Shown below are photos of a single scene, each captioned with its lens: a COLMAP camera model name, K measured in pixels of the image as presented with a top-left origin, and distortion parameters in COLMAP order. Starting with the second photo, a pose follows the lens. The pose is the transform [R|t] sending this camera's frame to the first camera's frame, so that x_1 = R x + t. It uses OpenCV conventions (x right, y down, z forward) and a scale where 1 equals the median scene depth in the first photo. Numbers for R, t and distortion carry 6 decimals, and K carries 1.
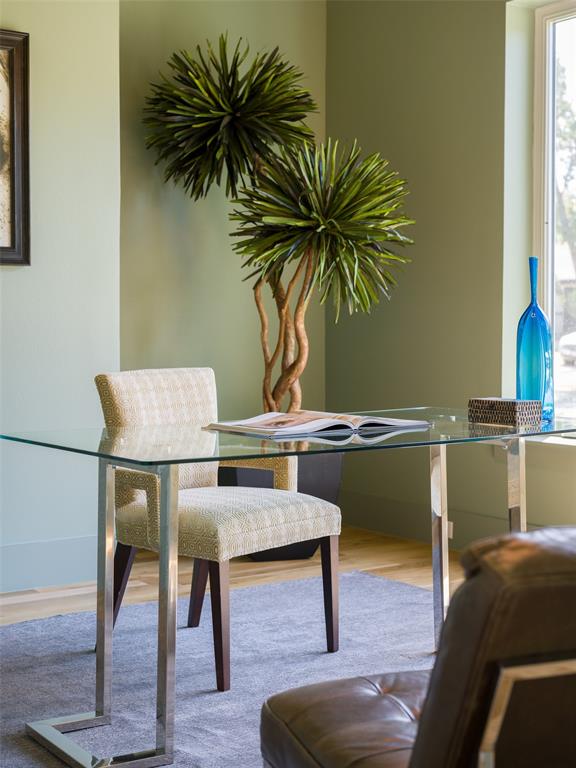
lens RADIAL K [[1136.7, 0, 288.0], [0, 1136.7, 384.0], [0, 0, 1]] dist [0.036542, -0.047919]
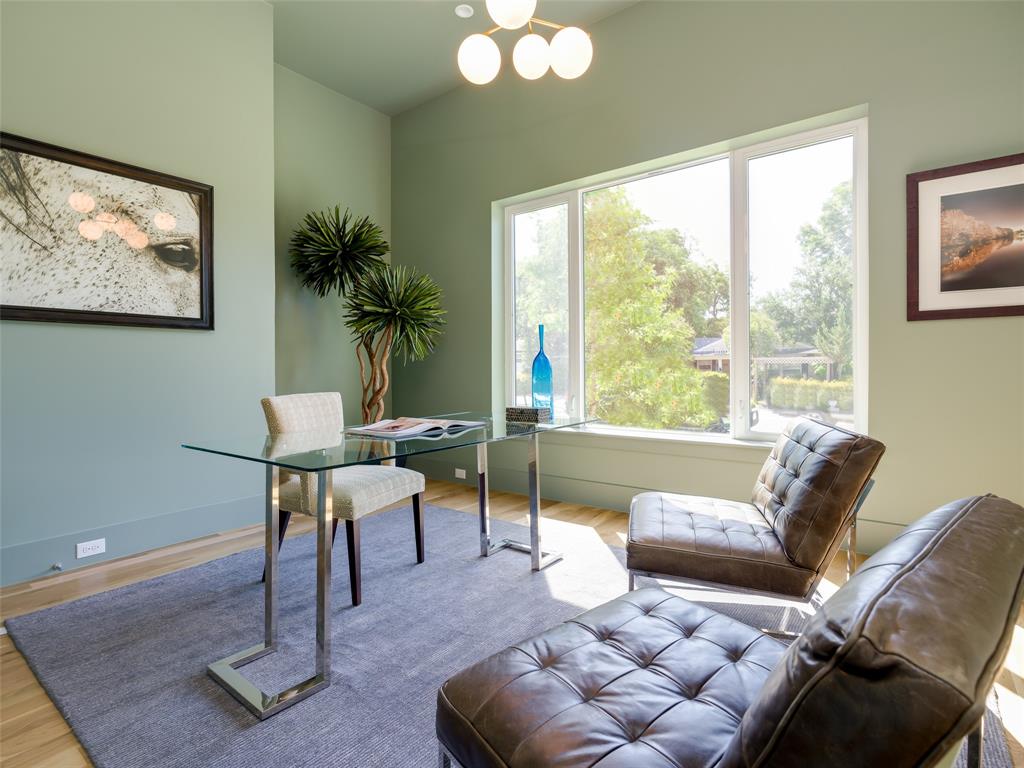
lens RADIAL K [[503.3, 0, 514.3], [0, 503.3, 376.8], [0, 0, 1]] dist [-0.000935, 0.000772]
pose [[0.952792, -0.010797, 0.303430, -0.041973], [0.022848, 0.999084, -0.036192, -0.003781], [-0.302762, 0.041416, 0.952166, 0.212087]]
